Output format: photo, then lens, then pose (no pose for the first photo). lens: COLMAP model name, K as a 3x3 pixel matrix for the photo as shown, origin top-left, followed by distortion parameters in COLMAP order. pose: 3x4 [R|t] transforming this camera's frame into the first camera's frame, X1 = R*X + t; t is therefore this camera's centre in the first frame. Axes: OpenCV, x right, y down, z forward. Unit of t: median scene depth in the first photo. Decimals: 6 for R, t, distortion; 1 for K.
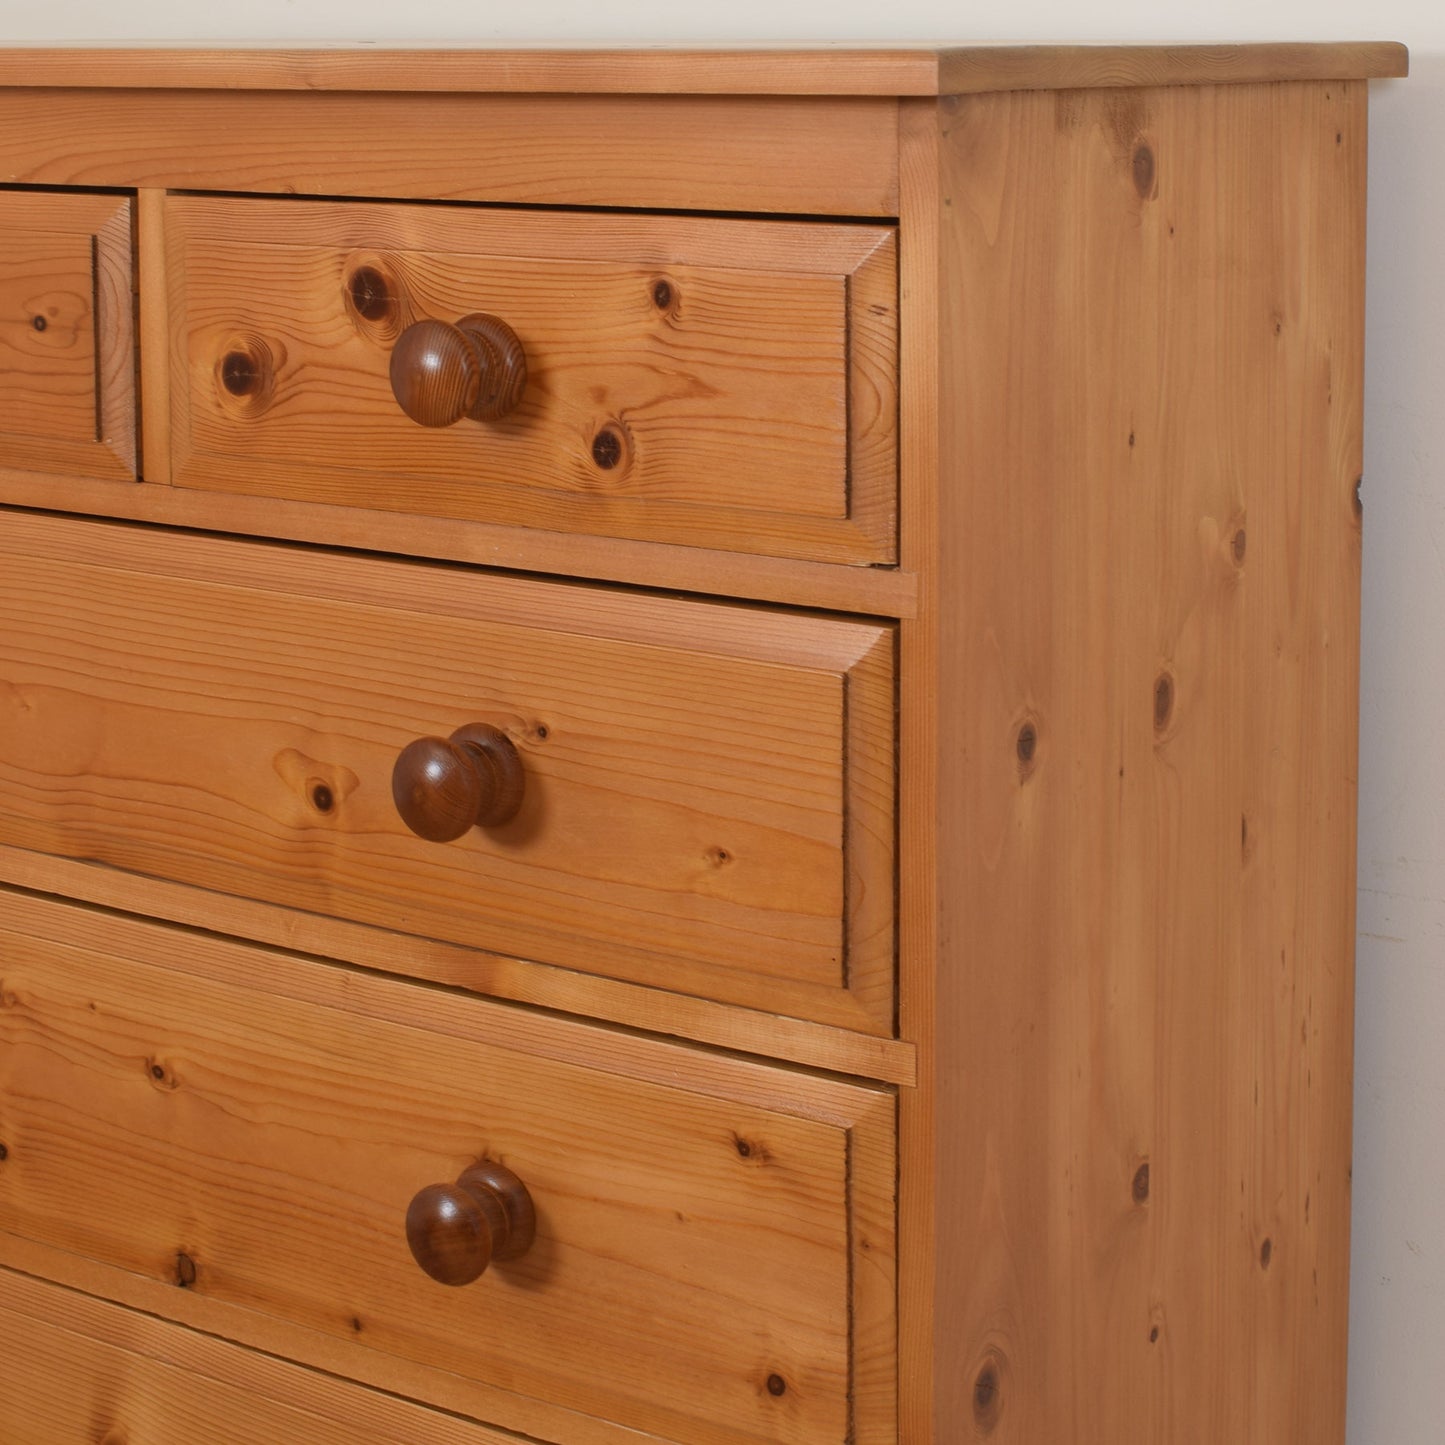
lens RADIAL K [[3108.2, 0, 862.8], [0, 3108.2, 531.7], [0, 0, 1]] dist [0.017747, -0.260661]
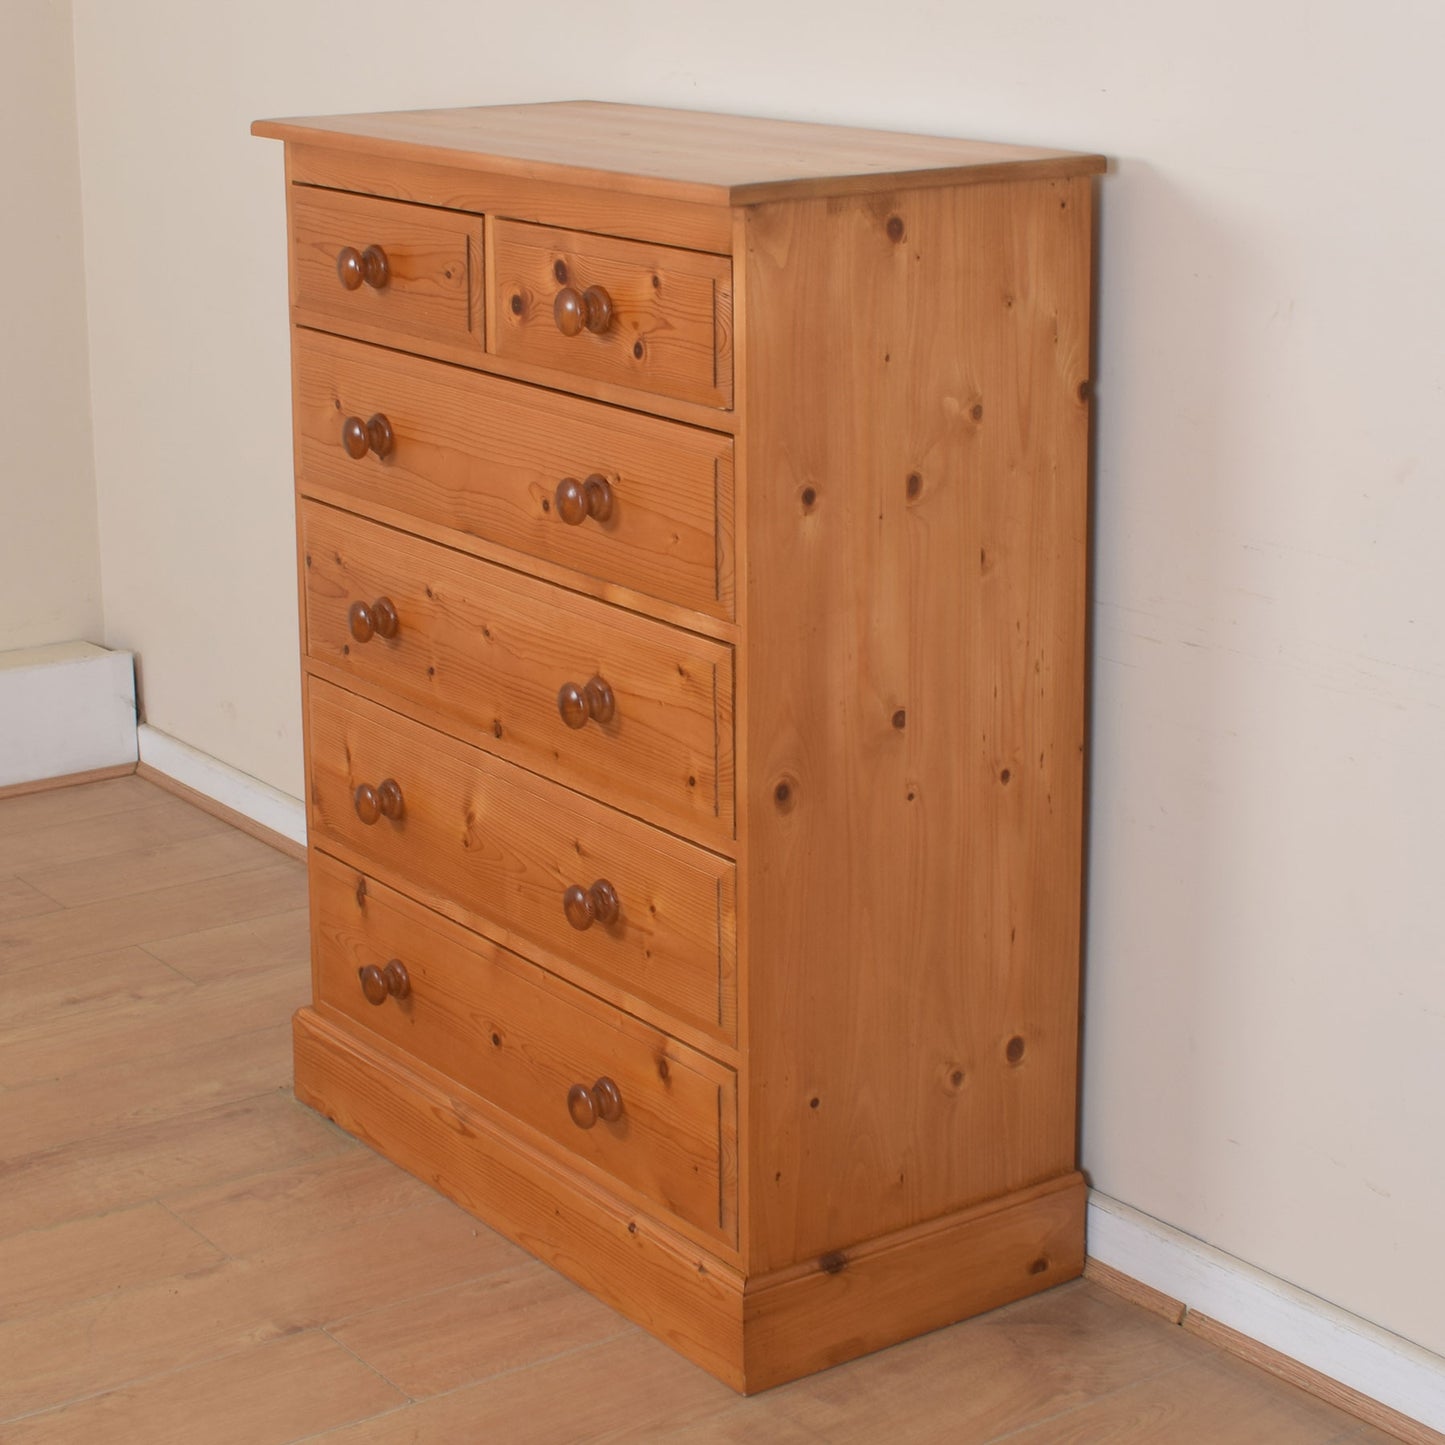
lens RADIAL K [[3067.0, 0, 721.5], [0, 3067.0, 668.8], [0, 0, 1]] dist [-0.025226, -0.142548]
pose [[0.932337, 0.087545, -0.350833, 0.709289], [-0.053453, 0.992958, 0.105725, -0.033336], [0.357618, -0.079818, 0.930451, -0.956946]]
